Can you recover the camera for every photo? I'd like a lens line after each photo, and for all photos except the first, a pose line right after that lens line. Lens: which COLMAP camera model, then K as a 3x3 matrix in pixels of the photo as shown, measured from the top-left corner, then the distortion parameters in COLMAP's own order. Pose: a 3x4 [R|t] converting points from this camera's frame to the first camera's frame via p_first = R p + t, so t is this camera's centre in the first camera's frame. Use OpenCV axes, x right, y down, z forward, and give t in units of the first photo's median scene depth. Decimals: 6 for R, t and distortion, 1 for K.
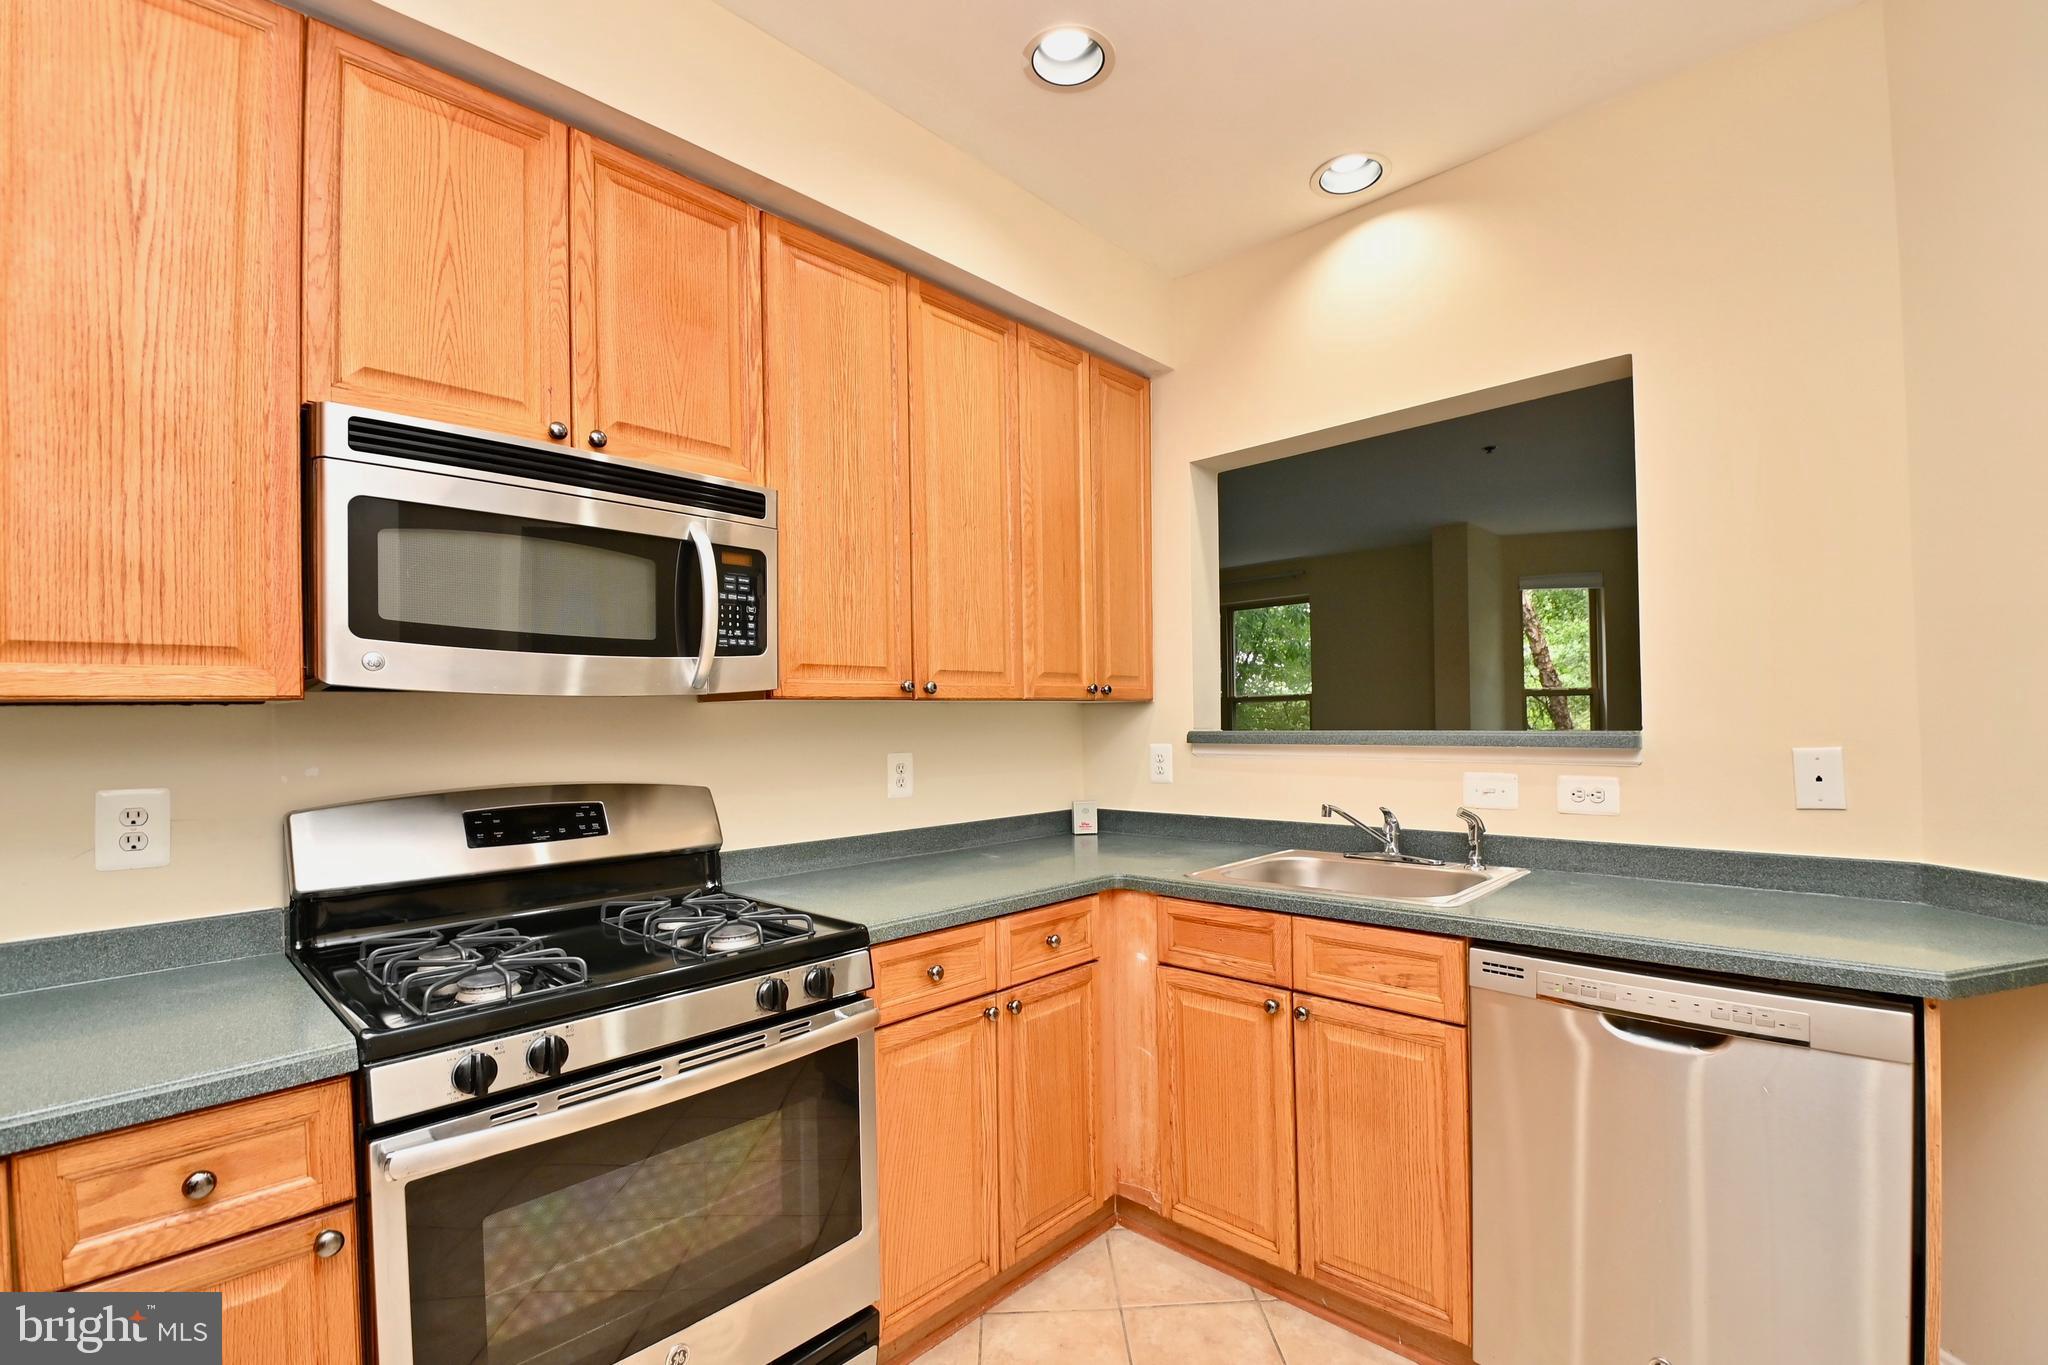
lens RADIAL K [[895.9, 0, 1042.3], [0, 895.9, 716.0], [0, 0, 1]] dist [0.010650, -0.018231]
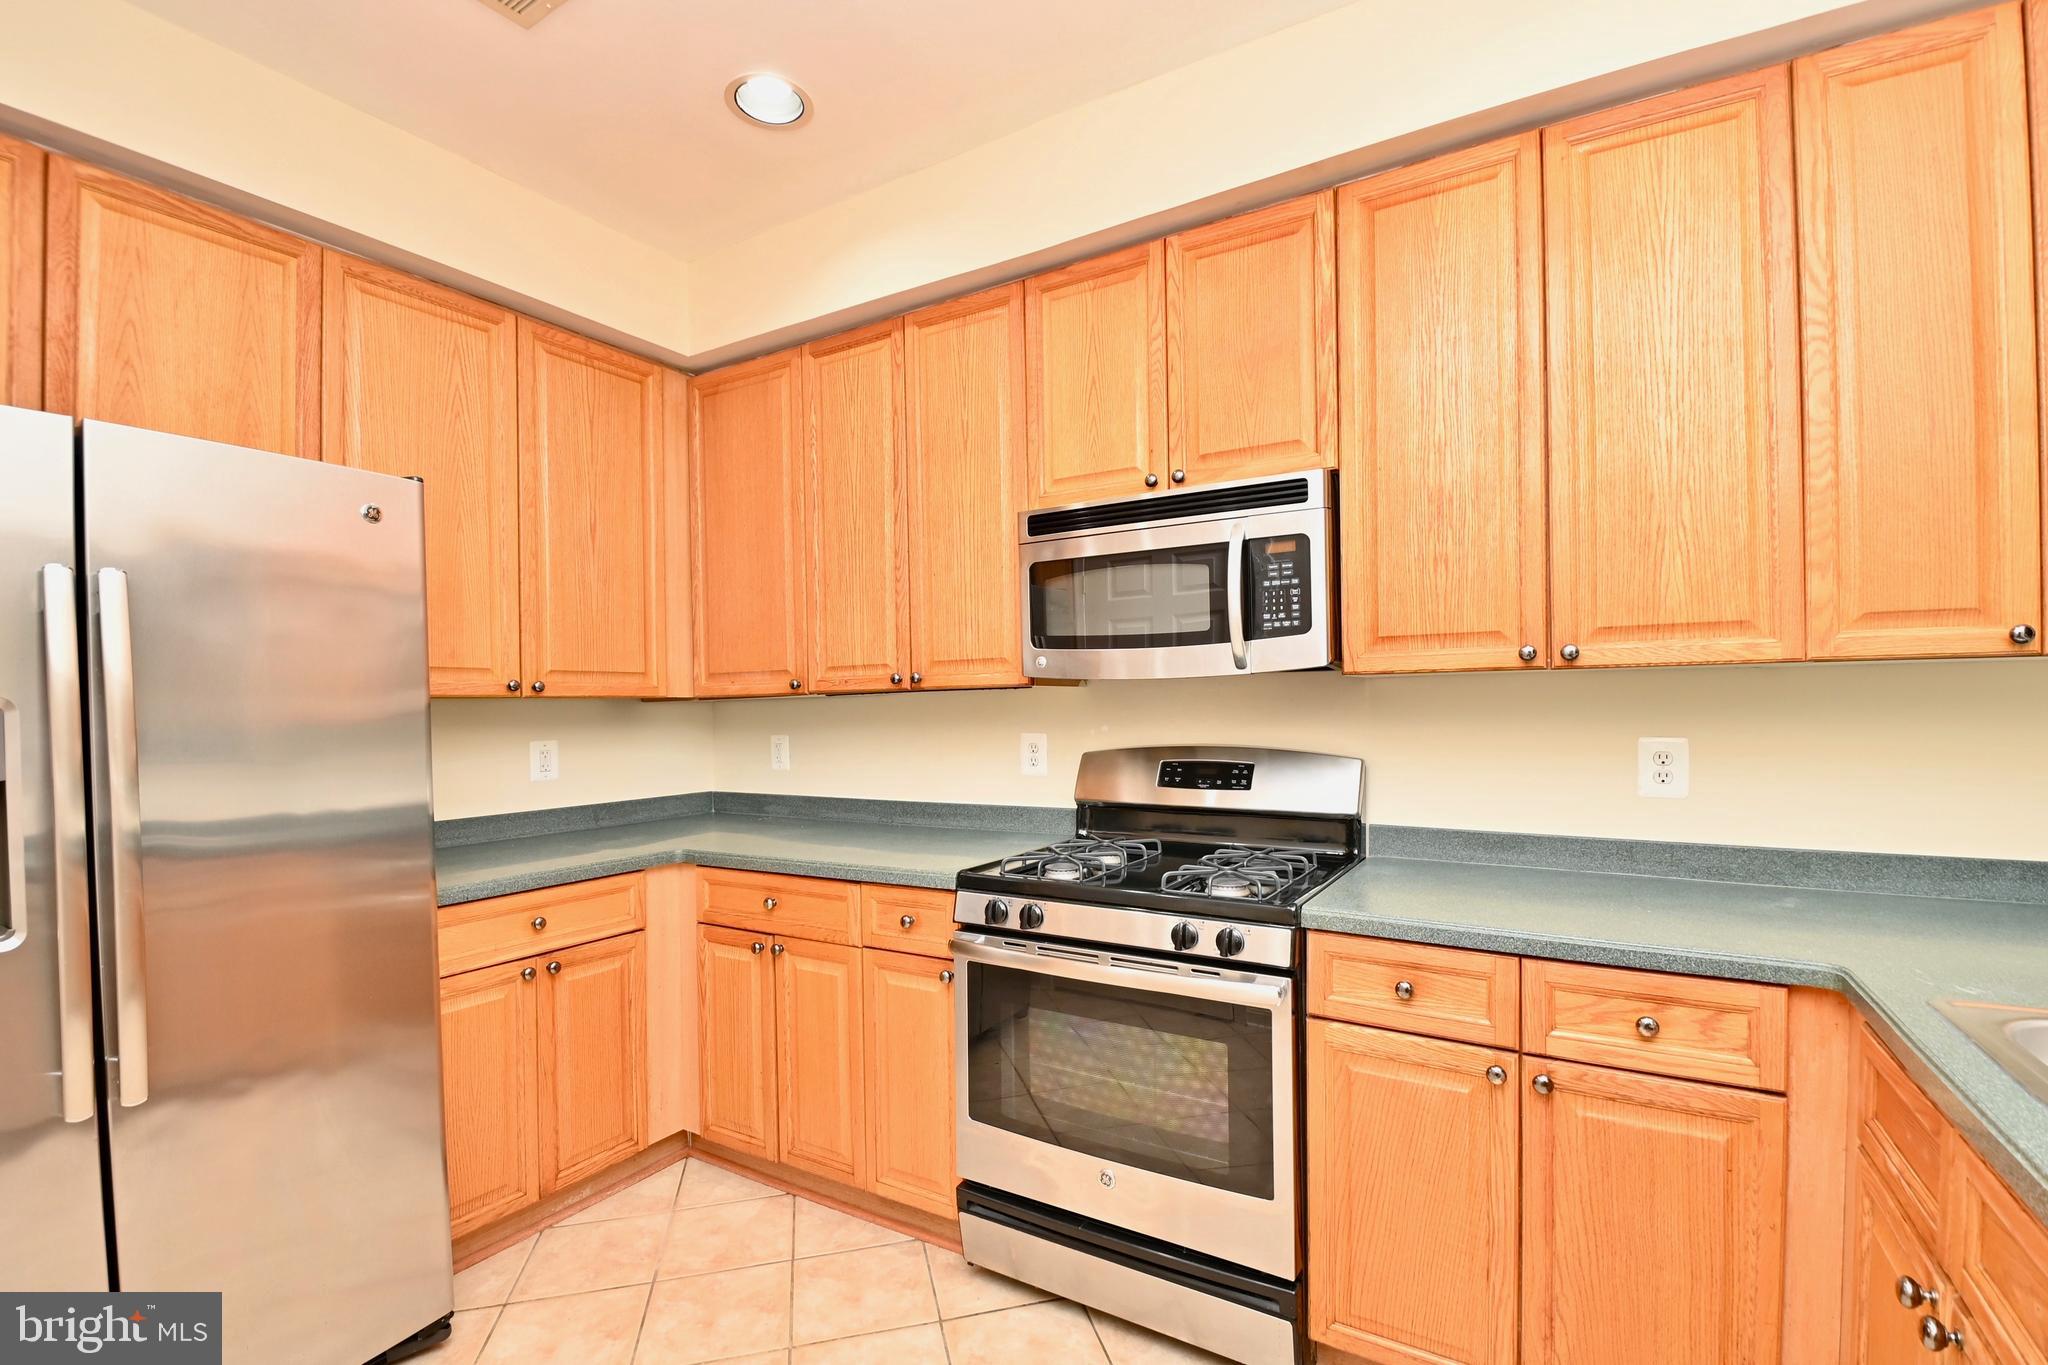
lens RADIAL K [[895.9, 0, 1041.9], [0, 895.9, 714.4], [0, 0, 1]] dist [0.010650, -0.018231]
pose [[0.218312, 0.023748, -0.975590, 0.645380], [0.013133, 0.999542, 0.027270, -0.006875], [0.975791, -0.018766, 0.217900, 0.476375]]
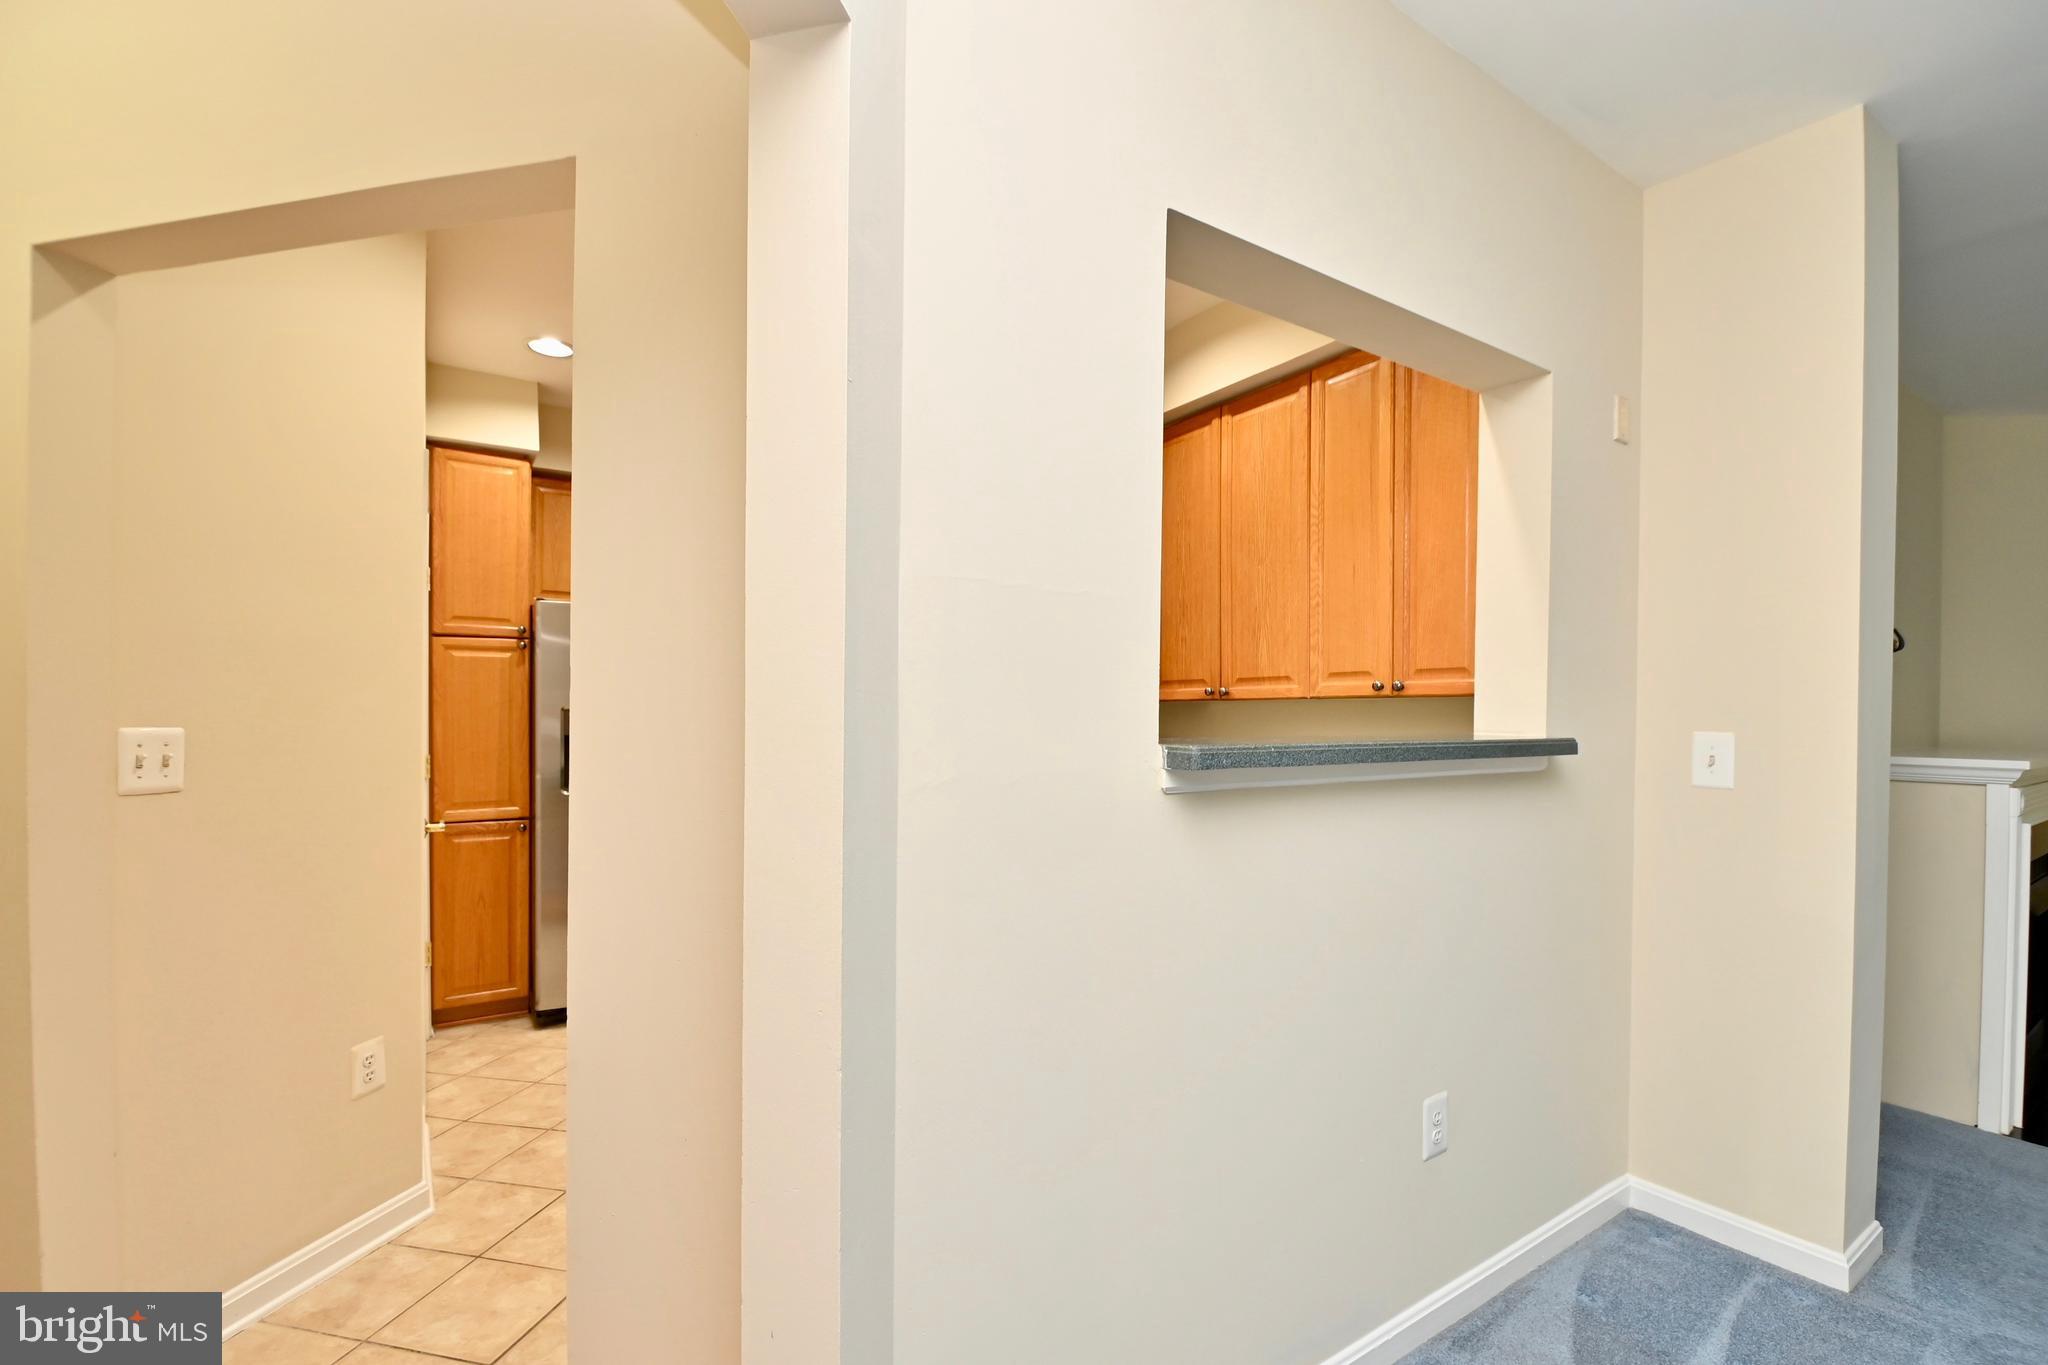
lens RADIAL K [[895.9, 0, 1055.4], [0, 895.9, 710.2], [0, 0, 1]] dist [0.010650, -0.018231]
pose [[-0.216604, 0.010829, -0.976199, 1.612867], [0.002152, 0.999941, 0.010615, -0.021947], [0.976257, 0.000199, -0.216615, 1.280291]]
